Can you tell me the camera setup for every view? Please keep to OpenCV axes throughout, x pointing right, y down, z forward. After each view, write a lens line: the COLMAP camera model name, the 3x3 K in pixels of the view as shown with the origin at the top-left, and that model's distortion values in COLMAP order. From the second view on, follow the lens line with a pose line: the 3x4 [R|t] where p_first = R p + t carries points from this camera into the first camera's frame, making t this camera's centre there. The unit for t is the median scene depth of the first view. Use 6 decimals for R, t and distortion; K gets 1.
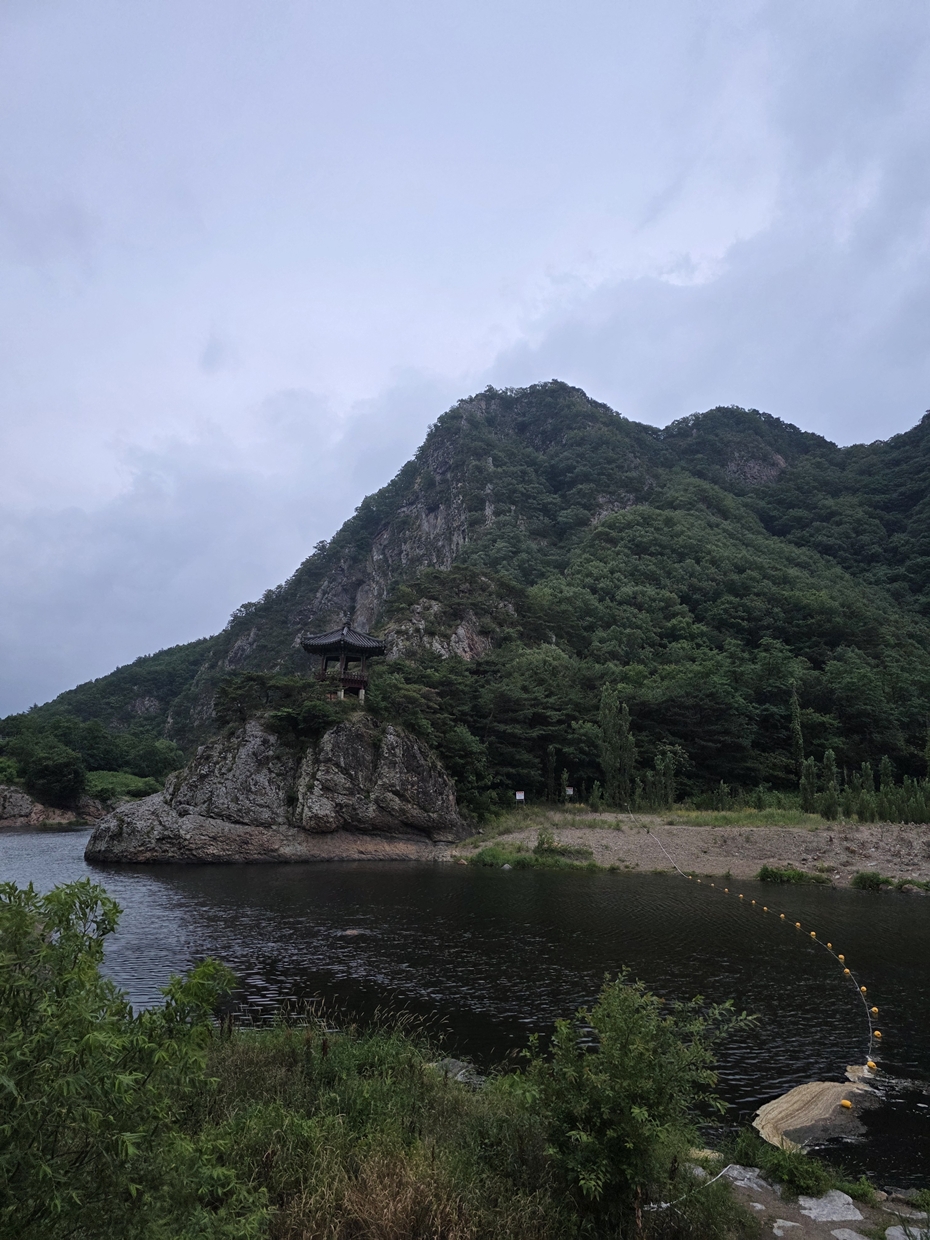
lens RADIAL K [[850.4, 0, 467.3], [0, 850.4, 629.8], [0, 0, 1]] dist [0.118116, -0.172430]
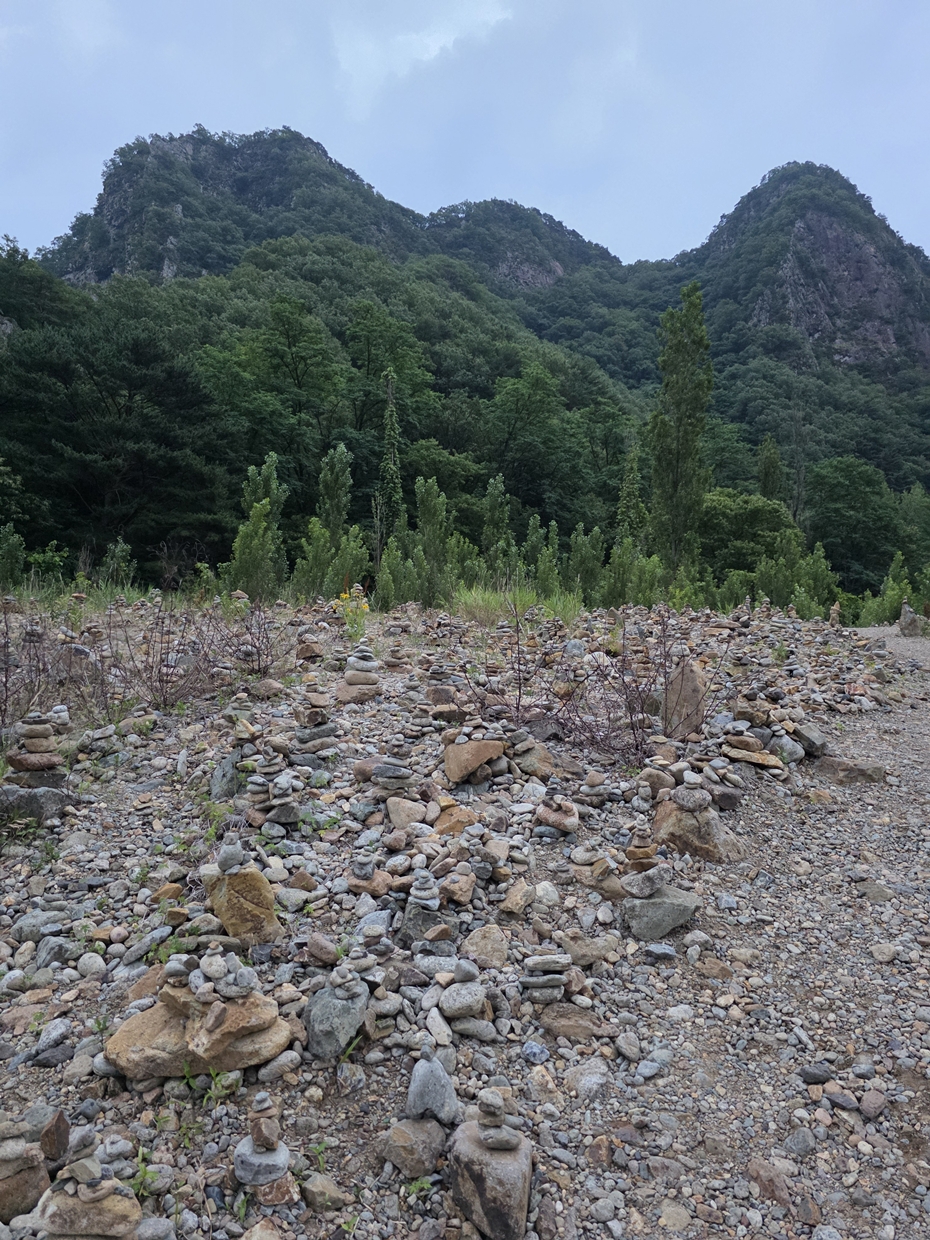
lens RADIAL K [[833.6, 0, 484.2], [0, 833.6, 625.5], [0, 0, 1]] dist [0.022878, -0.000778]
pose [[0.973843, -0.005589, 0.227153, 0.125516], [-0.027693, 0.989325, 0.143067, 0.050942], [-0.225528, -0.145615, 0.963293, 0.201007]]
